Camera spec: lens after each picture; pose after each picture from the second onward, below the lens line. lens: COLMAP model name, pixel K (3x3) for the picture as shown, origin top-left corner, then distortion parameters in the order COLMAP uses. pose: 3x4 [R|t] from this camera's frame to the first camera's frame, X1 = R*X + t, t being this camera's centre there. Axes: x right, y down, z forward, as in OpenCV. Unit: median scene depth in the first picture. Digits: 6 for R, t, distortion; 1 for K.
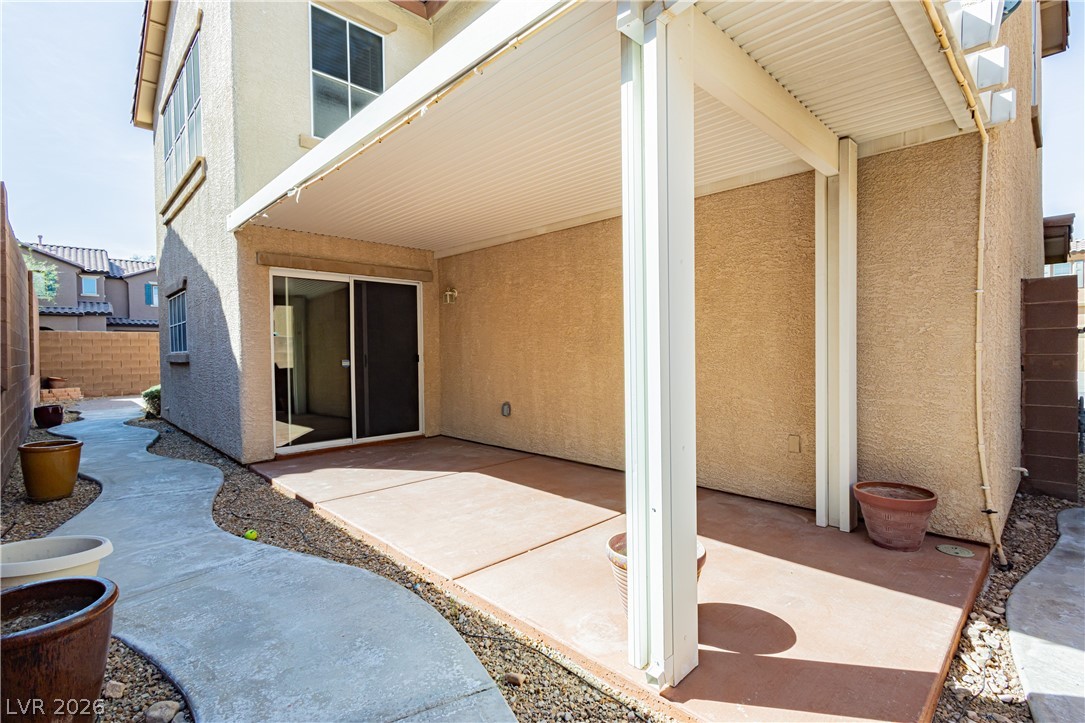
lens RADIAL K [[506.6, 0, 544.6], [0, 506.6, 346.4], [0, 0, 1]] dist [0.001286, -0.000402]
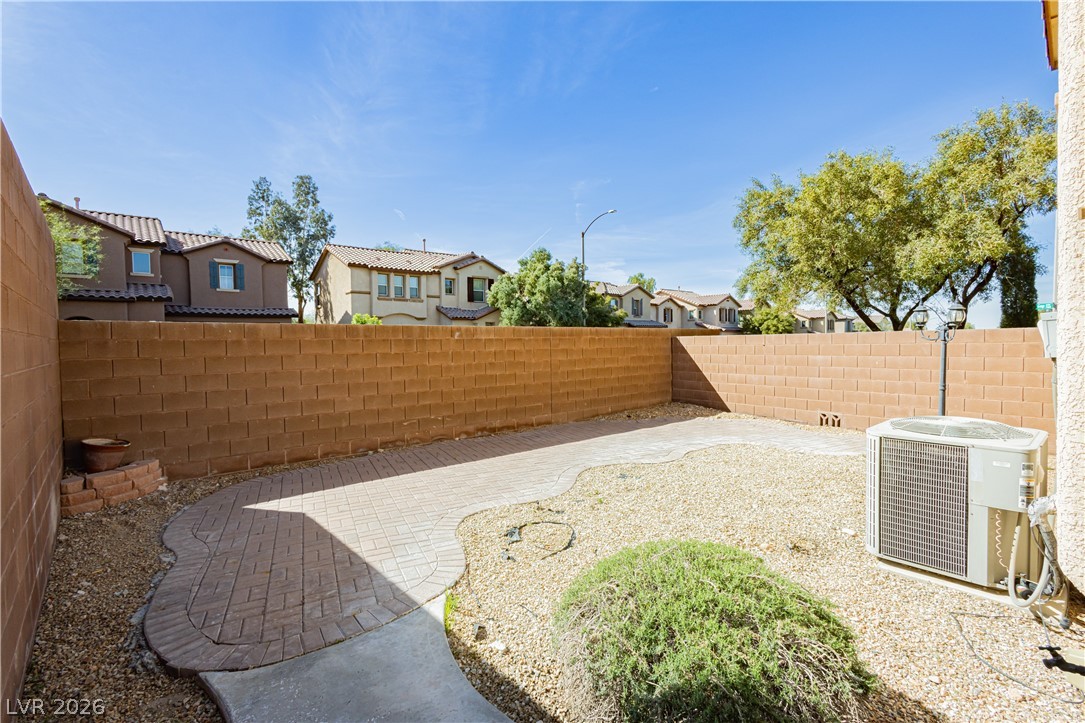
lens RADIAL K [[506.6, 0, 544.6], [0, 506.6, 346.4], [0, 0, 1]] dist [0.001286, -0.000402]
pose [[0.998929, -0.000447, -0.046268, -0.281992], [0.001226, 0.999858, 0.016822, -0.007699], [0.046254, -0.016861, 0.998787, 0.292319]]
